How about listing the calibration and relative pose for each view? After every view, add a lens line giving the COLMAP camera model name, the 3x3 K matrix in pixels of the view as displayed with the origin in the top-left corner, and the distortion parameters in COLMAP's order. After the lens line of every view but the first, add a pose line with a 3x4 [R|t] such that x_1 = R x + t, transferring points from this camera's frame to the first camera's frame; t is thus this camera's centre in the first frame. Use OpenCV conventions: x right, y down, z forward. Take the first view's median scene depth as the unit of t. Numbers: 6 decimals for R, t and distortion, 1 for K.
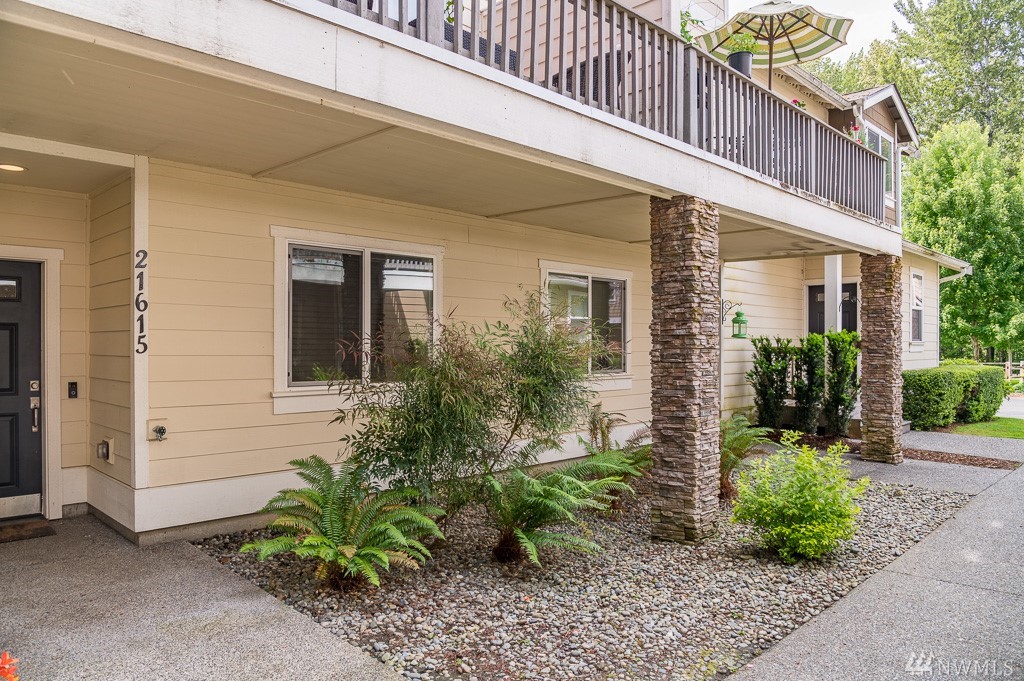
lens RADIAL K [[687.7, 0, 512.0], [0, 687.7, 340.5], [0, 0, 1]] dist [-0.001428, 0.000571]
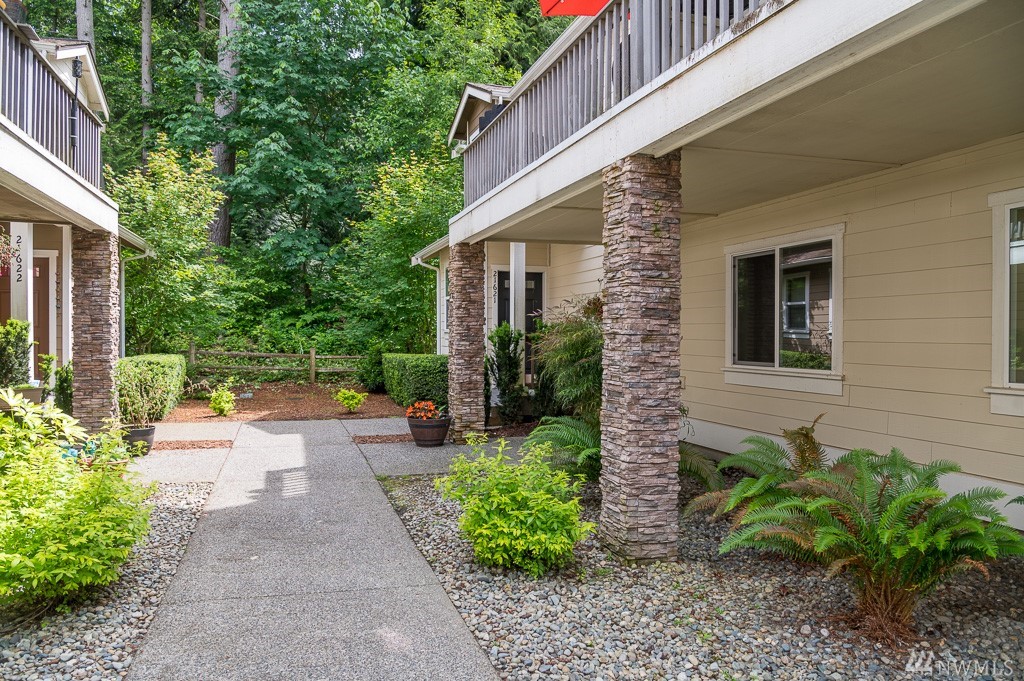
lens RADIAL K [[687.7, 0, 512.0], [0, 687.7, 340.5], [0, 0, 1]] dist [-0.001428, 0.000571]
pose [[-0.454263, 0.007344, -0.890838, 0.961078], [-0.002372, 0.999952, 0.009454, 0.008130], [0.890865, 0.006408, -0.454224, 1.114257]]
